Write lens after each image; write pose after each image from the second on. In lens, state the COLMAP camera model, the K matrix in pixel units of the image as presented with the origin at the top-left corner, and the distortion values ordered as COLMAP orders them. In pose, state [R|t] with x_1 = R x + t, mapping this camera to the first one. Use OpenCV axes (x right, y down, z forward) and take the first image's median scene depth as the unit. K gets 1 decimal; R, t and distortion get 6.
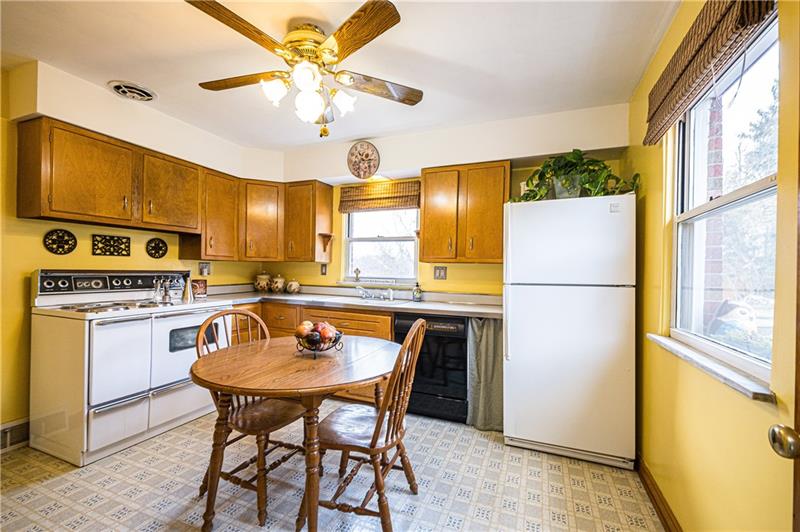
lens RADIAL K [[344.5, 0, 400.4], [0, 344.5, 268.0], [0, 0, 1]] dist [-0.002575, -0.000338]
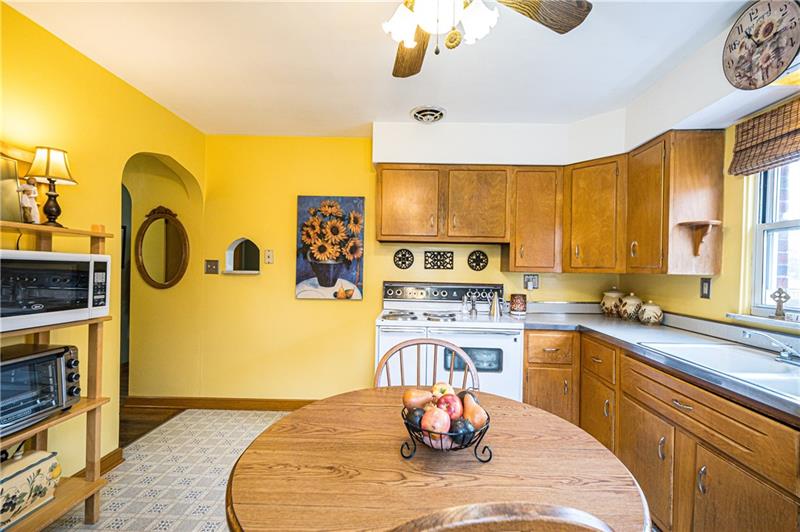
lens RADIAL K [[345.3, 0, 402.2], [0, 345.3, 267.4], [0, 0, 1]] dist [0.000186, -0.000724]
pose [[0.345325, -0.014439, -0.938372, 0.149128], [-0.007145, 0.999812, -0.018013, -0.017698], [0.938456, 0.012925, 0.345157, 0.438709]]
